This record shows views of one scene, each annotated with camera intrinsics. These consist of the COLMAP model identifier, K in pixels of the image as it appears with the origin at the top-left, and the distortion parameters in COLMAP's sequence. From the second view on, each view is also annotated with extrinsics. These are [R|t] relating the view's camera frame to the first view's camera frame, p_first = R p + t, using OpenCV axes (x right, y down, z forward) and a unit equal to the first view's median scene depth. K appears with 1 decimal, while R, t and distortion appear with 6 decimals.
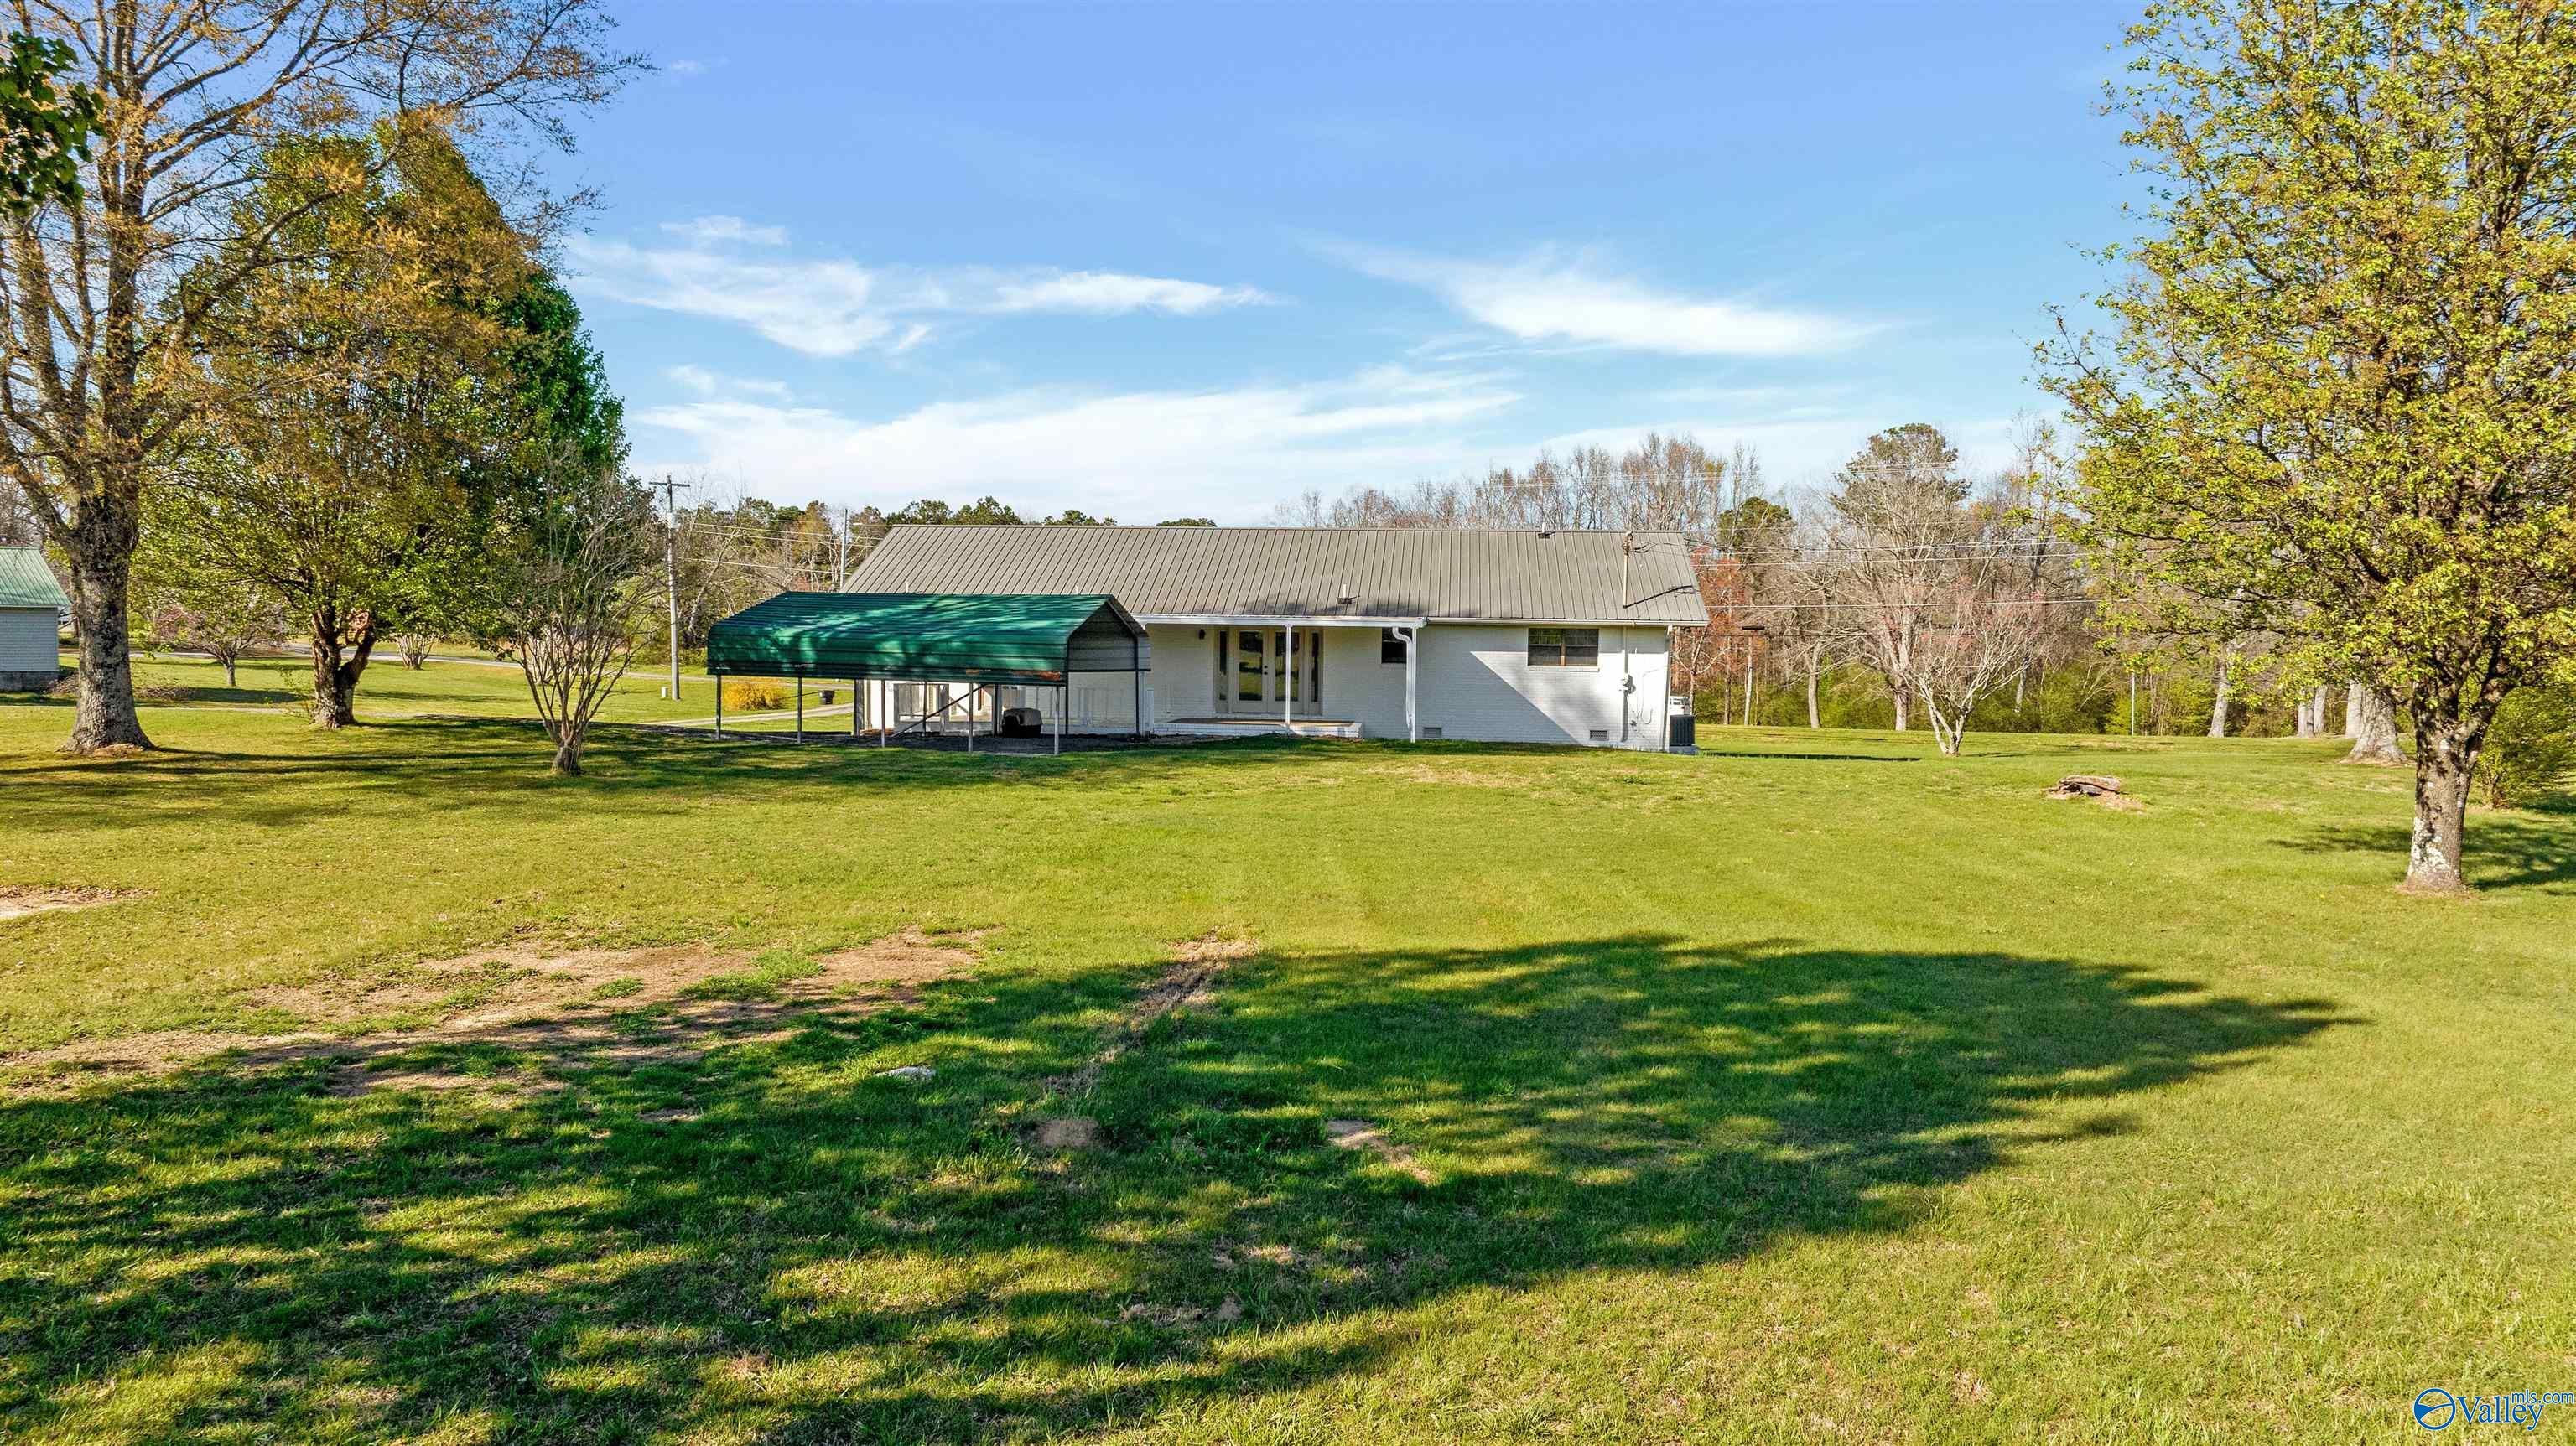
lens RADIAL K [[1815.5, 0, 1288.4], [0, 1815.5, 716.5], [0, 0, 1]] dist [-0.023930, 0.002715]
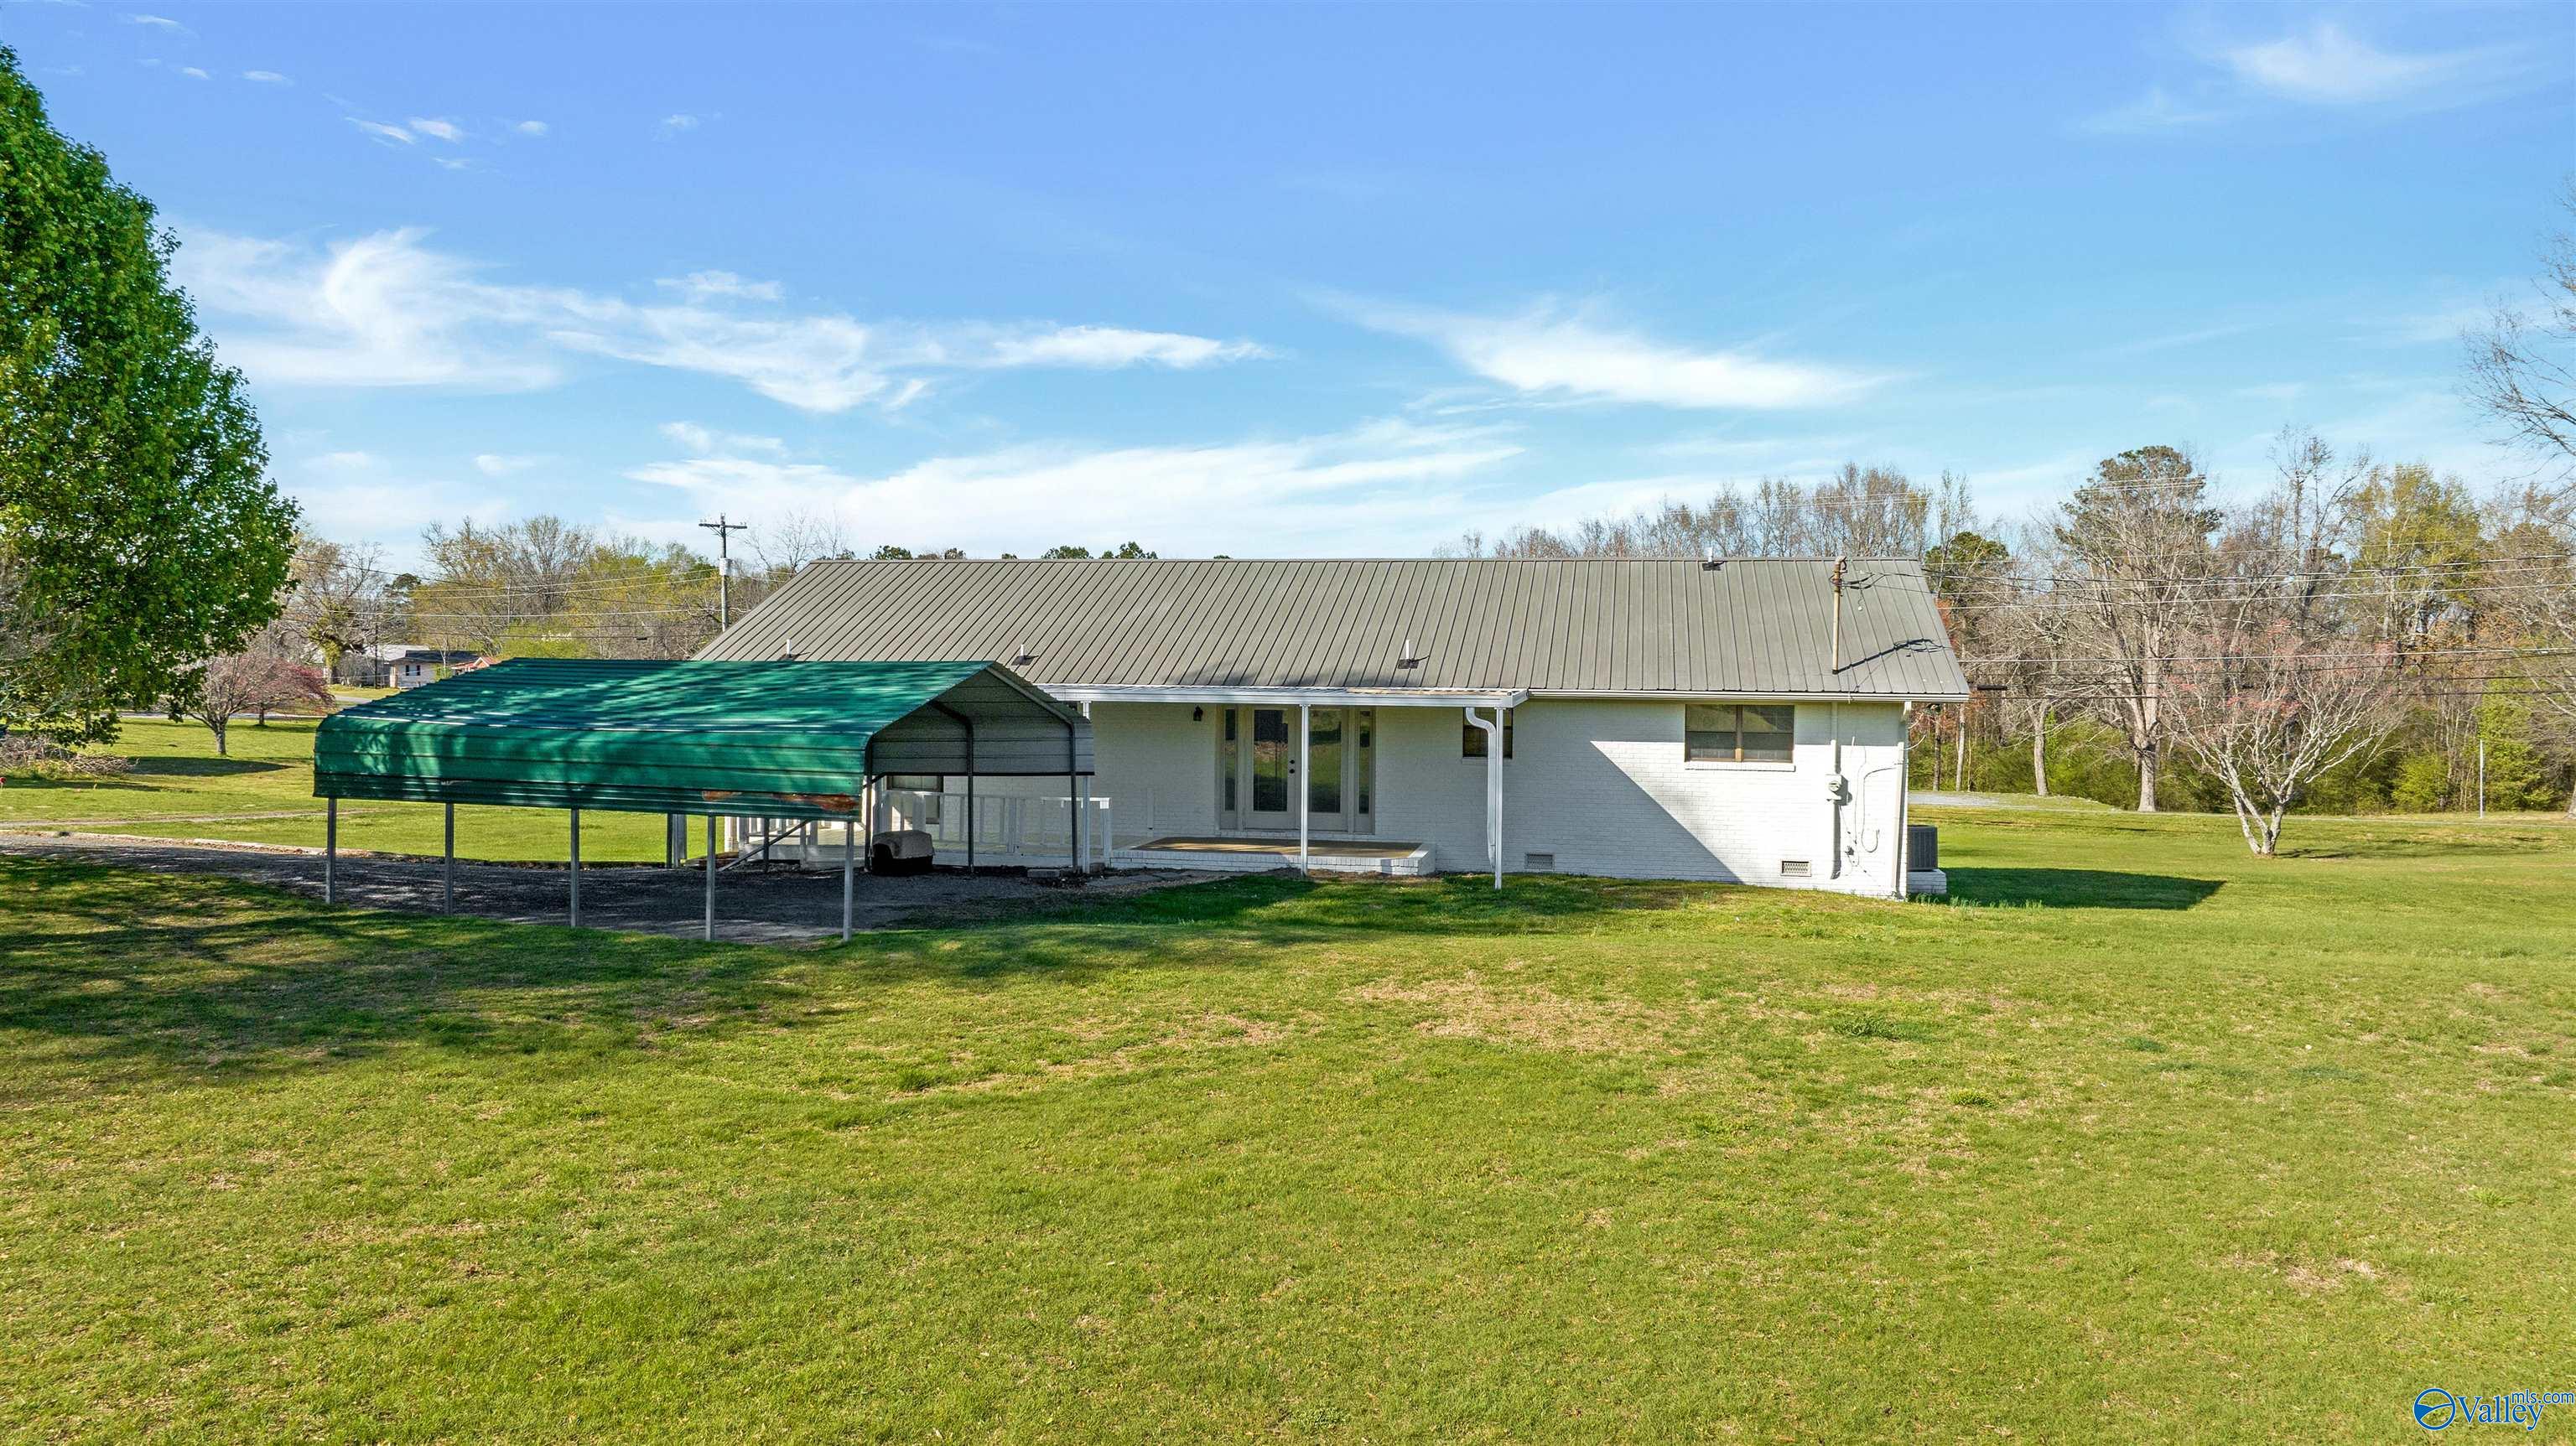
lens RADIAL K [[1815.5, 0, 1288.4], [0, 1815.5, 716.5], [0, 0, 1]] dist [-0.023930, 0.002715]
pose [[0.995062, -0.000854, -0.099253, 0.038429], [-0.001704, 0.999669, -0.025680, -0.019395], [0.099242, 0.025722, 0.994731, 0.234721]]
